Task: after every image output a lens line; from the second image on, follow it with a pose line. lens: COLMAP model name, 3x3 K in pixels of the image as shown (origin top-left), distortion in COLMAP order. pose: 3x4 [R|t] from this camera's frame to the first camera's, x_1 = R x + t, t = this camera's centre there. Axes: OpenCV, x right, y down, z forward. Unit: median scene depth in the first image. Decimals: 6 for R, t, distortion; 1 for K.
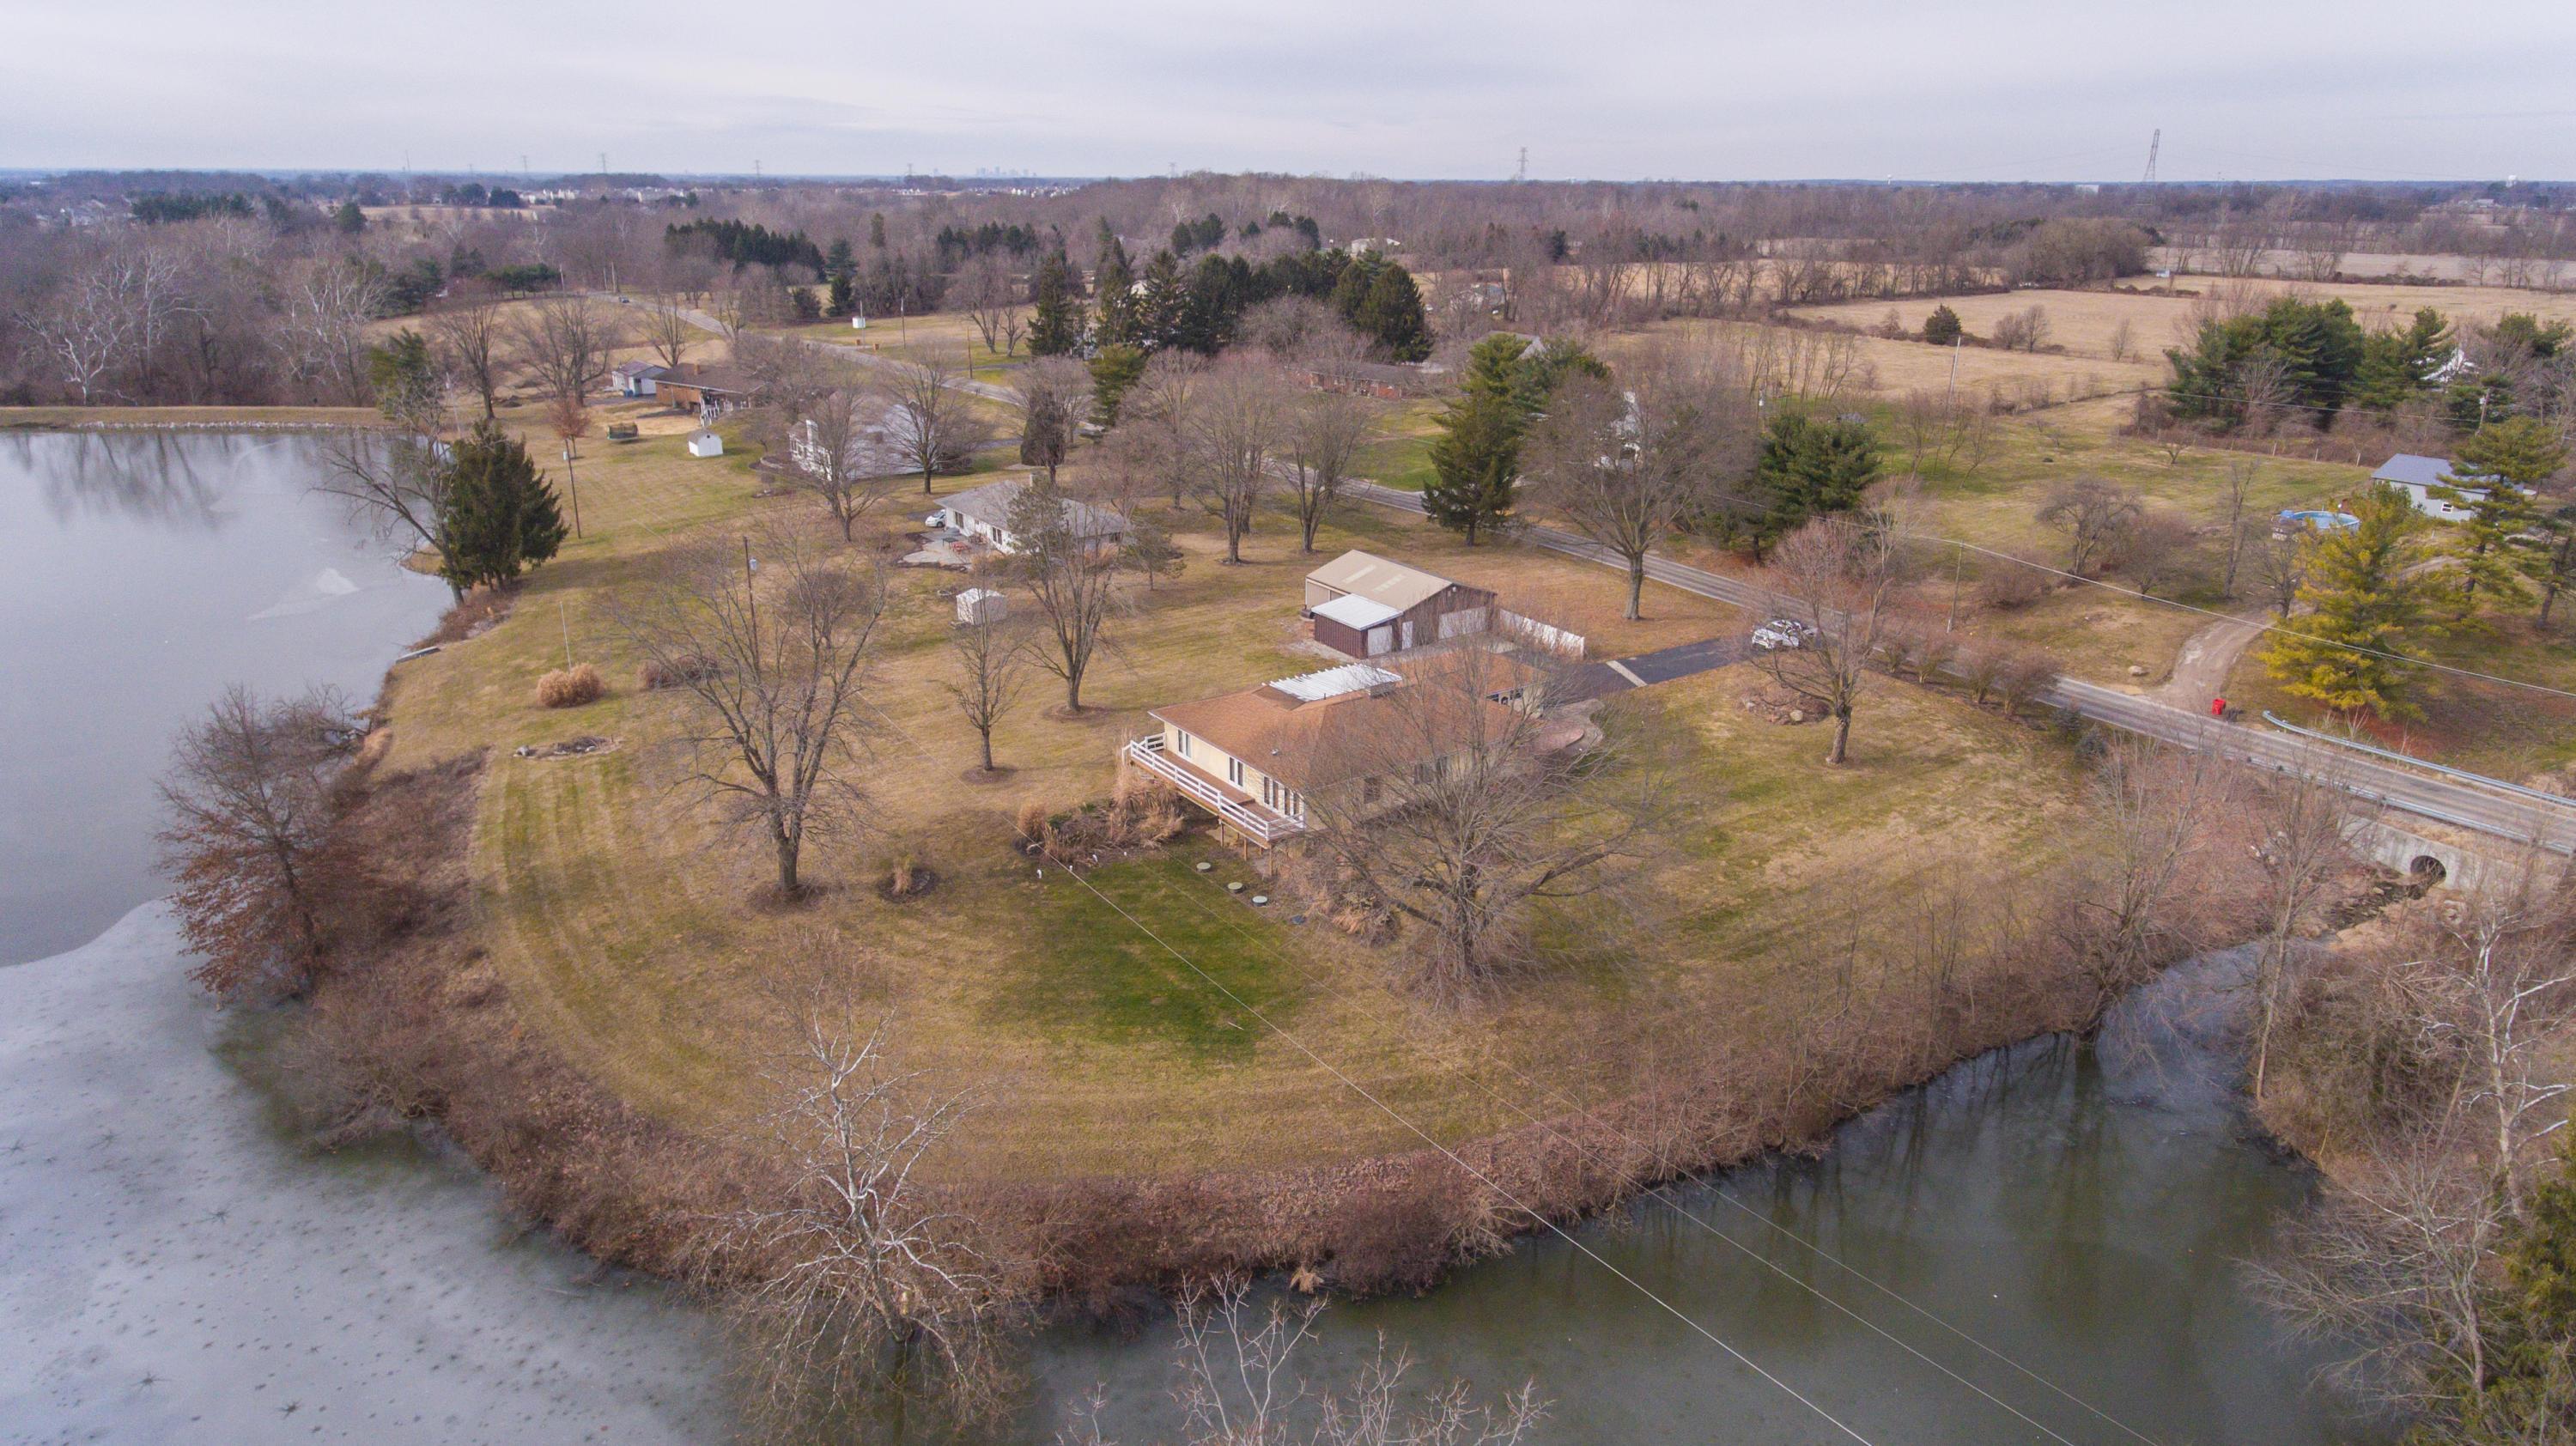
lens RADIAL K [[1511.4, 0, 1332.7], [0, 1511.4, 674.4], [0, 0, 1]] dist [-0.006031, -0.003503]
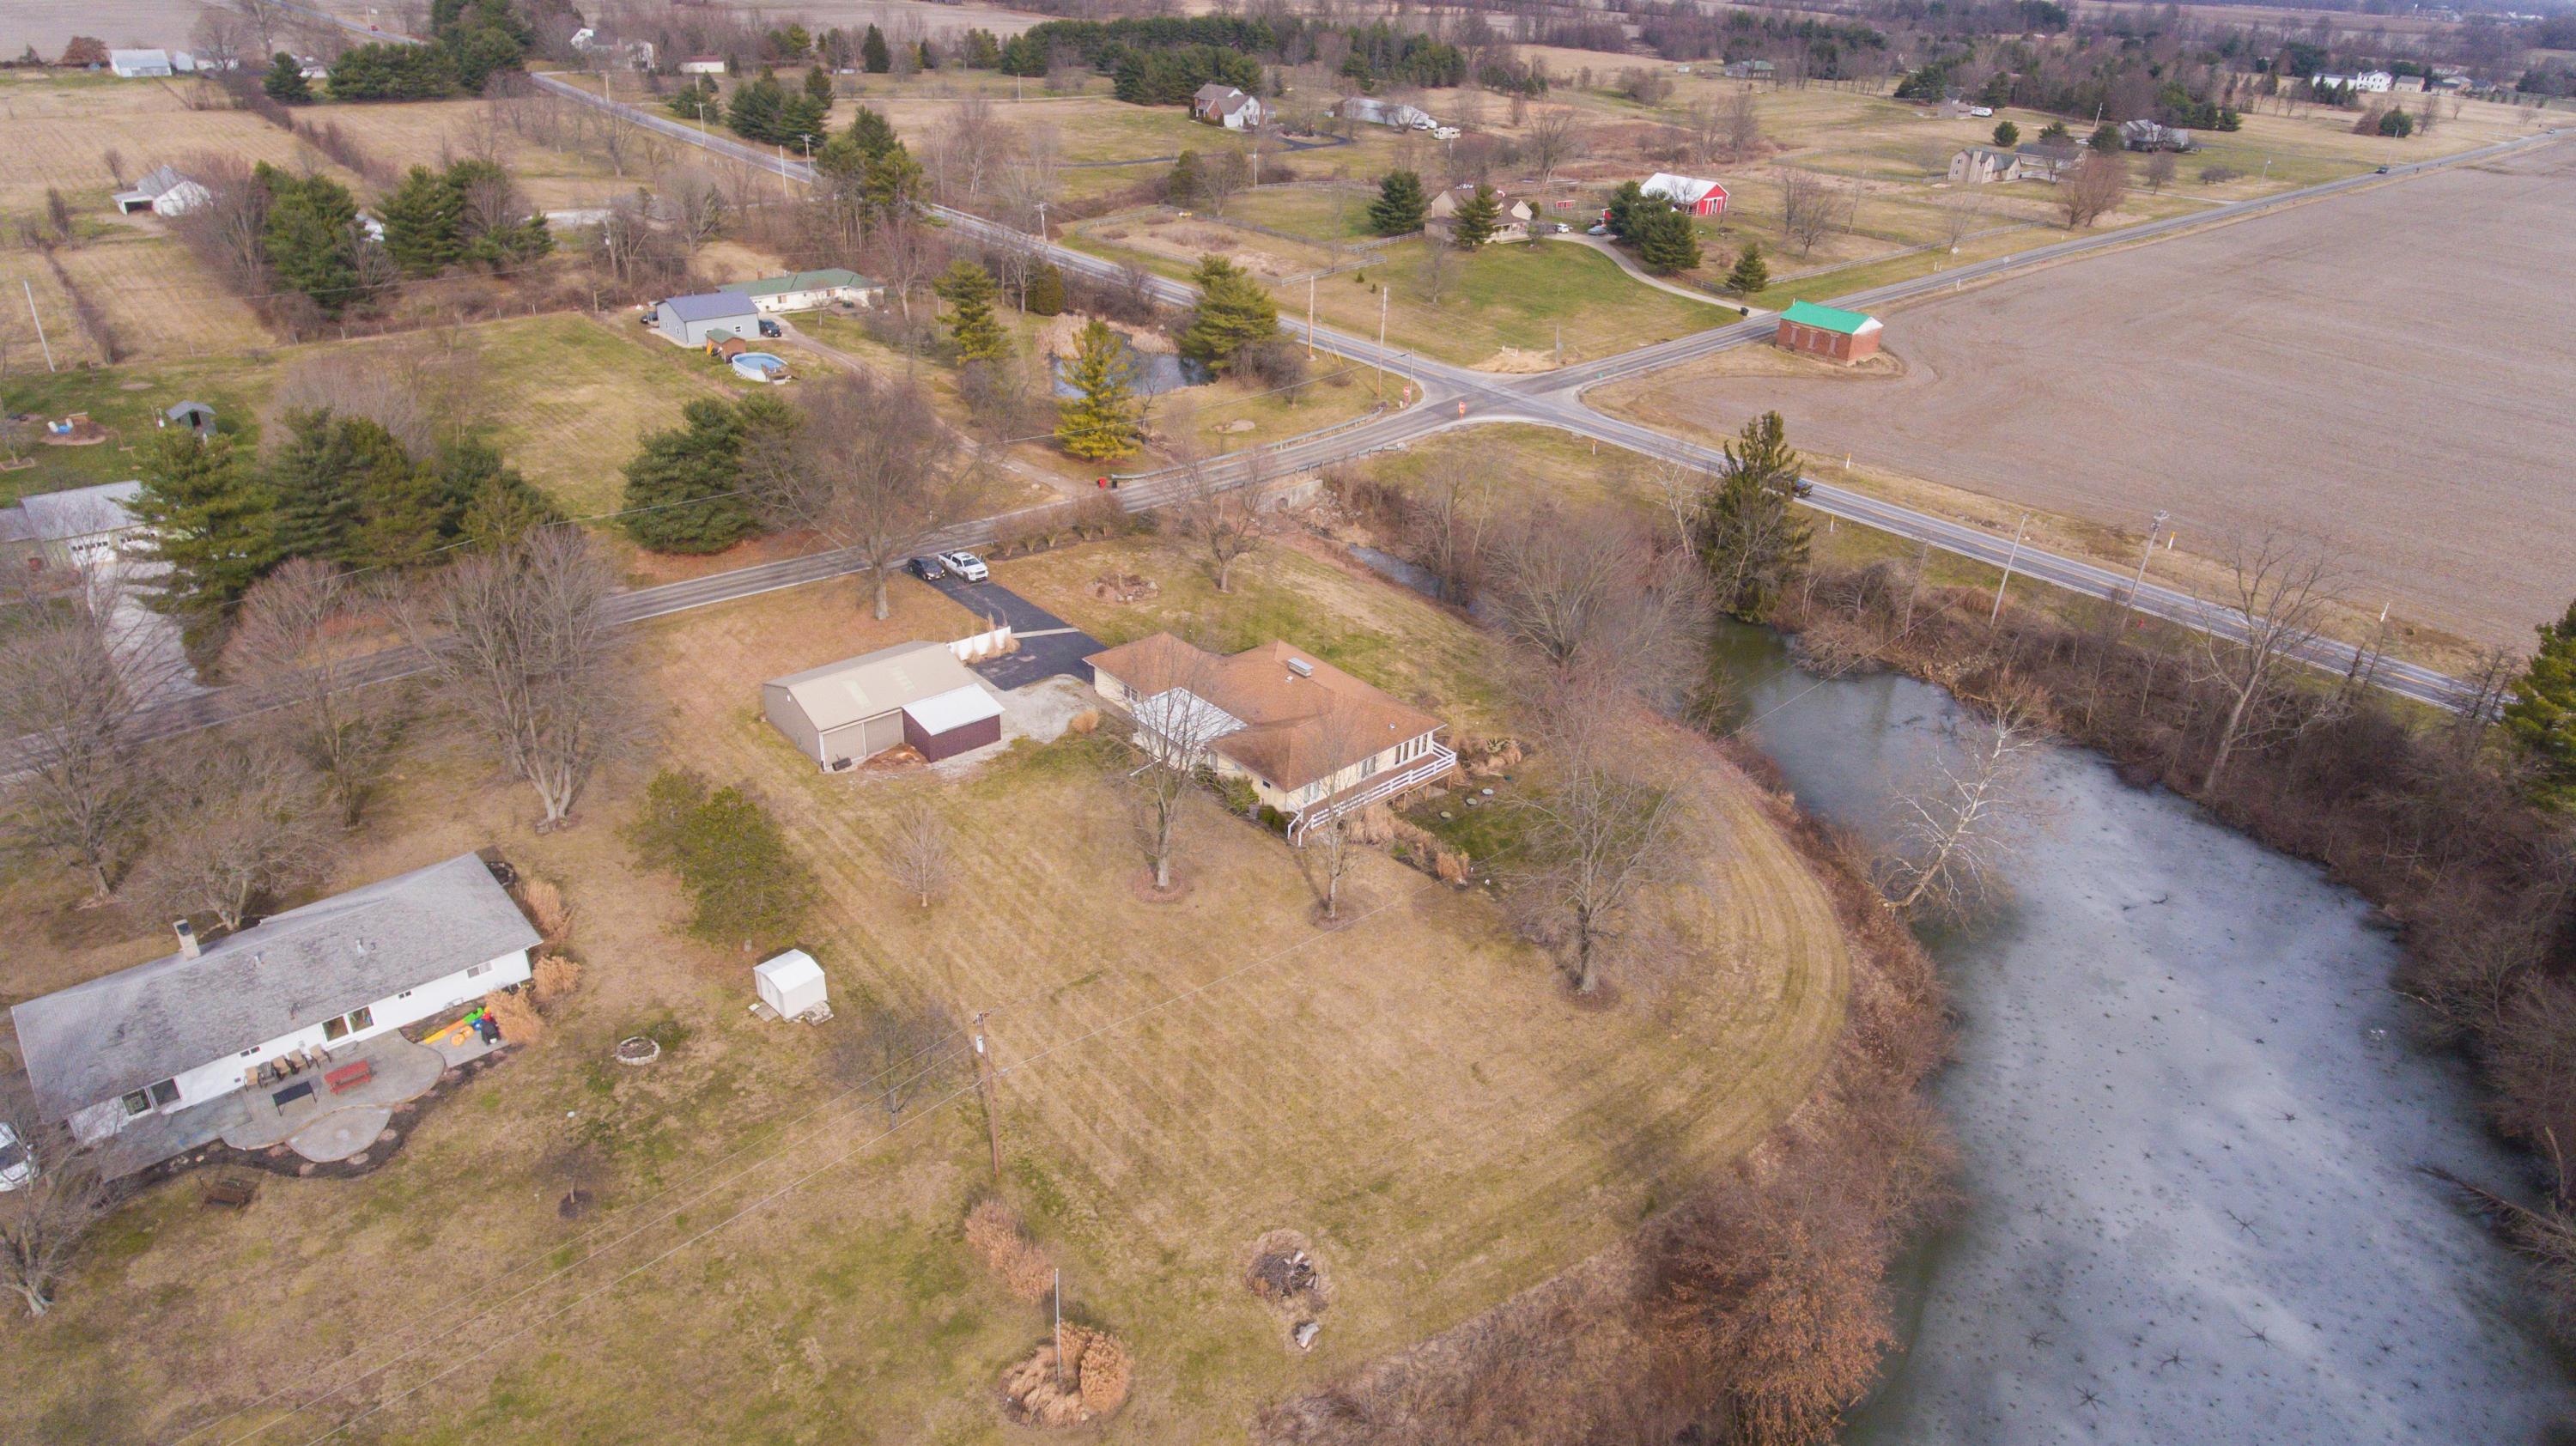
lens RADIAL K [[1504.1, 0, 1310.1], [0, 1504.1, 679.2], [0, 0, 1]] dist [-0.003069, -0.003379]
pose [[-0.101992, -0.457017, 0.883591, -1.321355], [0.268840, 0.842509, 0.466801, -0.692600], [-0.957770, 0.285155, 0.036936, 1.149980]]
